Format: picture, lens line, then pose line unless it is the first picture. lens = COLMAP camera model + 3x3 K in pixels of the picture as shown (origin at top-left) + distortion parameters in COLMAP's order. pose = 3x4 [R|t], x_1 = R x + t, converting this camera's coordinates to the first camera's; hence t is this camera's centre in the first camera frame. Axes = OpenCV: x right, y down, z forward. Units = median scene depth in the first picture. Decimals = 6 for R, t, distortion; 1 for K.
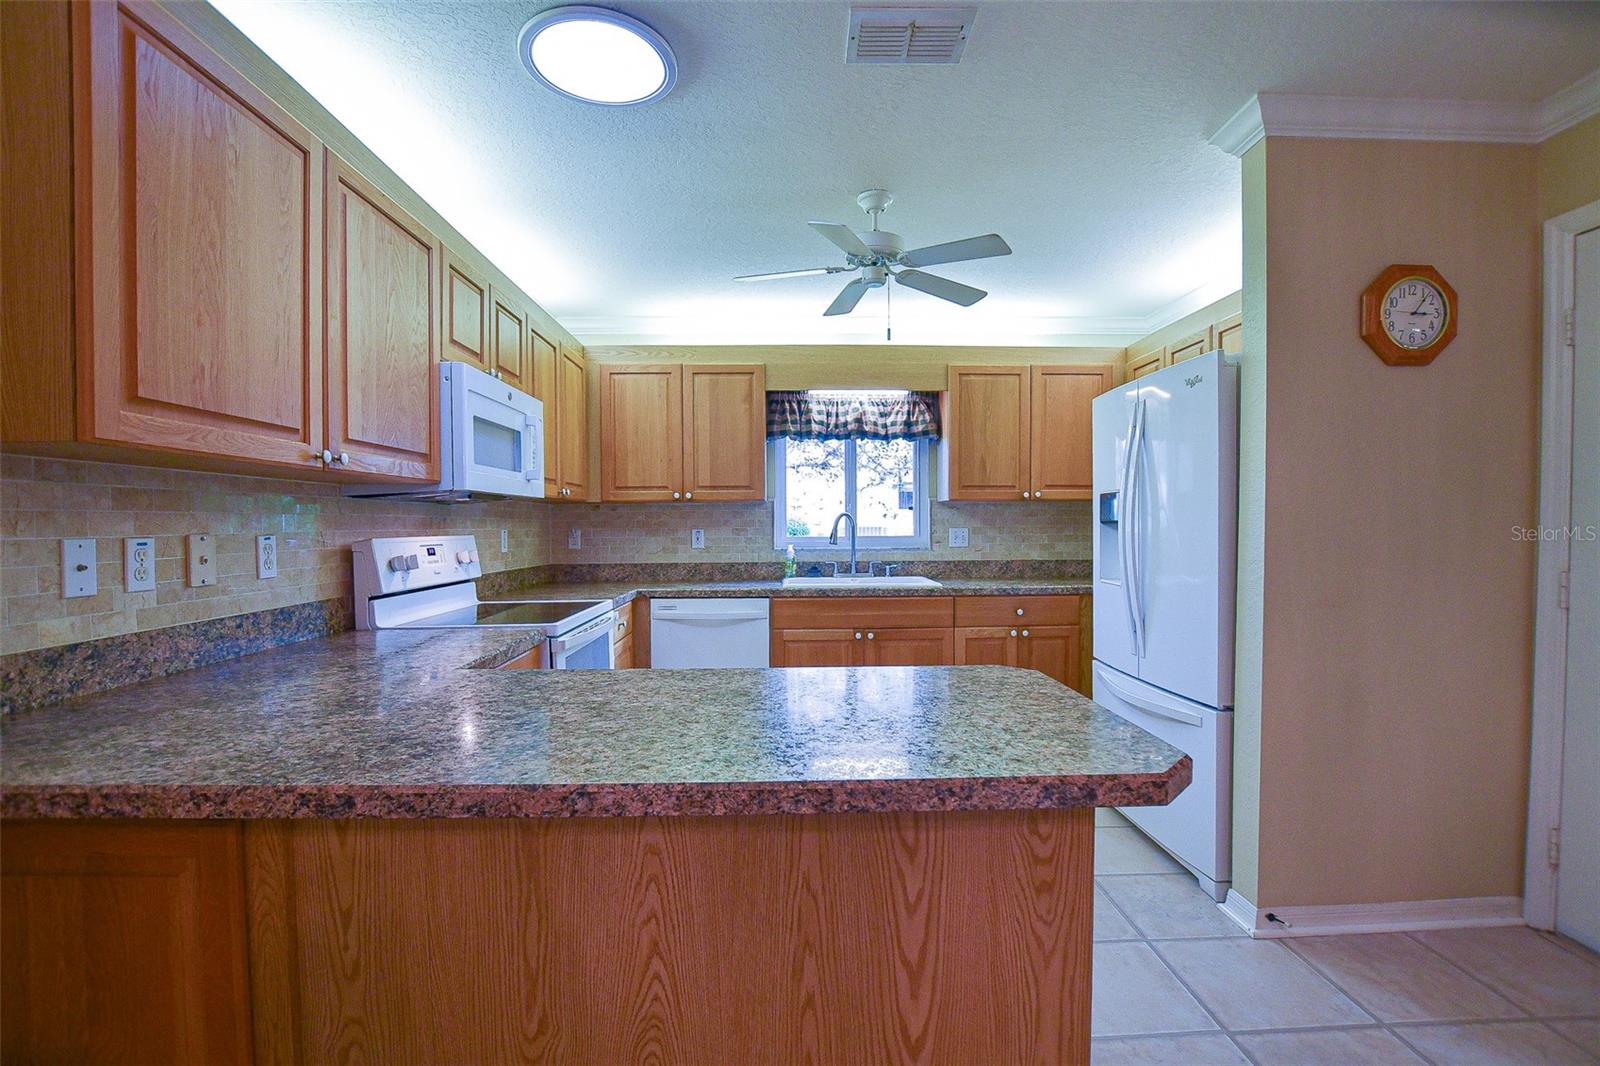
lens RADIAL K [[769.2, 0, 801.6], [0, 769.2, 549.9], [0, 0, 1]] dist [-0.041162, 0.008618]
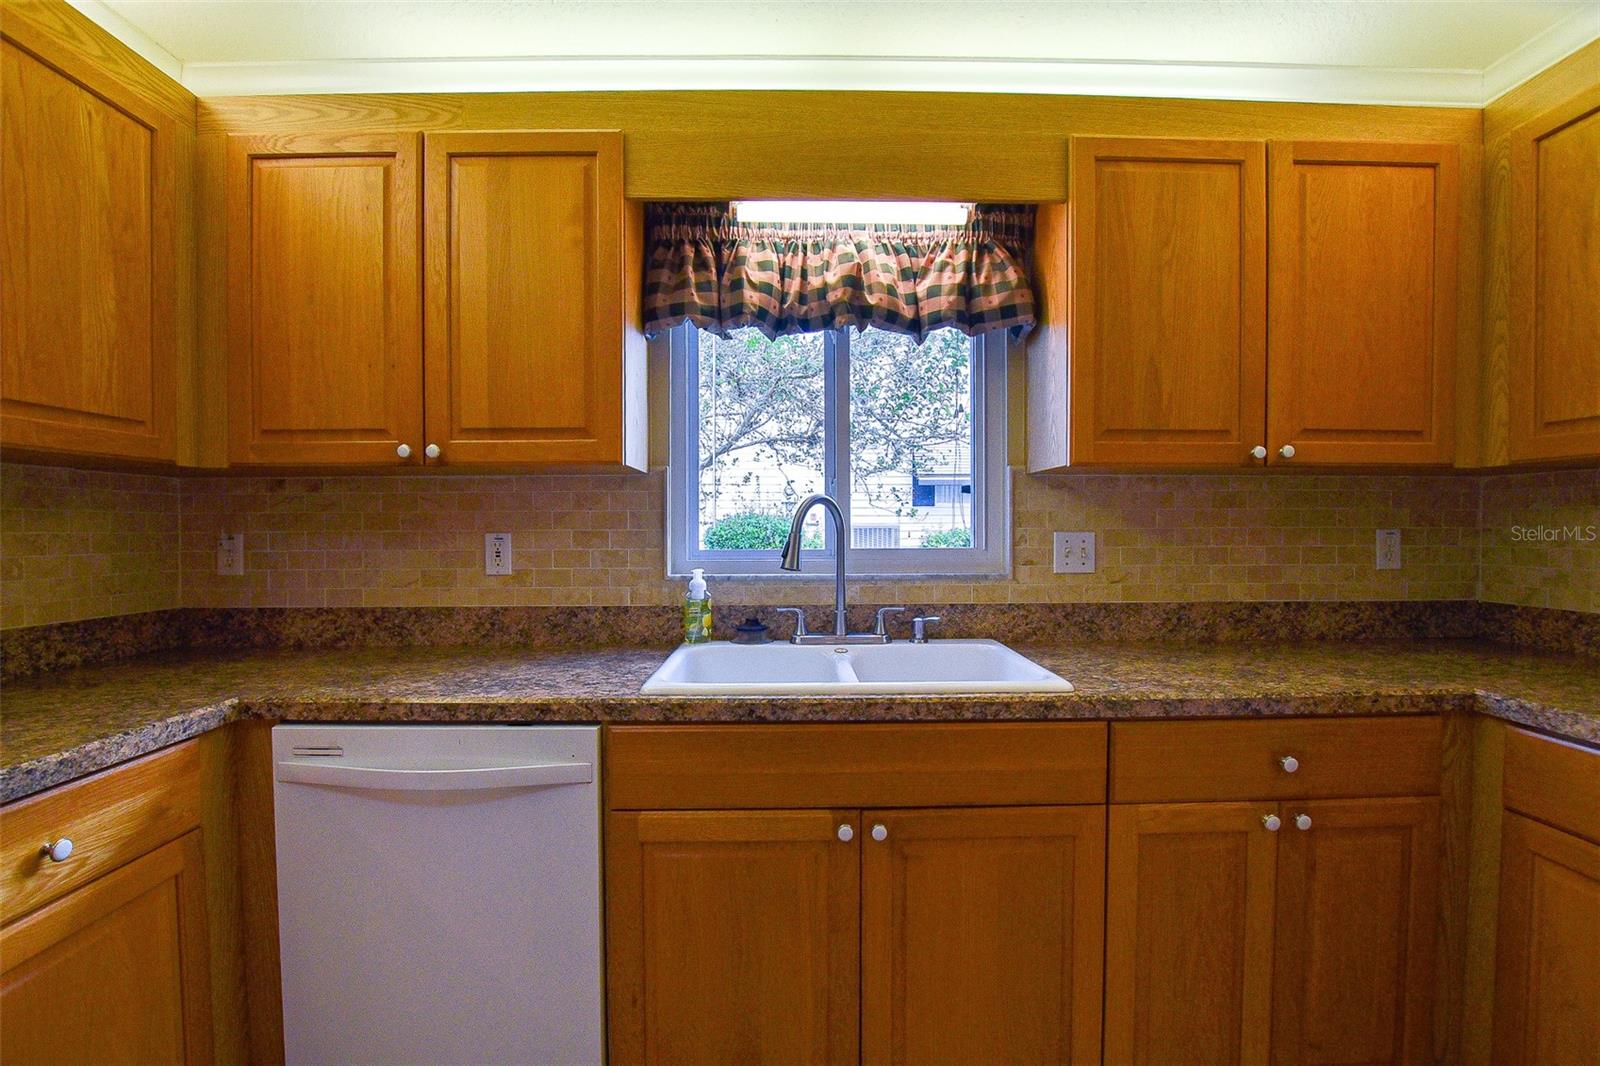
lens RADIAL K [[769.2, 0, 801.6], [0, 769.2, 549.9], [0, 0, 1]] dist [-0.041162, 0.008618]
pose [[0.999947, 0.003162, -0.009844, 0.049858], [-0.003170, 0.999995, -0.000813, -0.017505], [0.009841, 0.000844, 0.999951, 0.566262]]
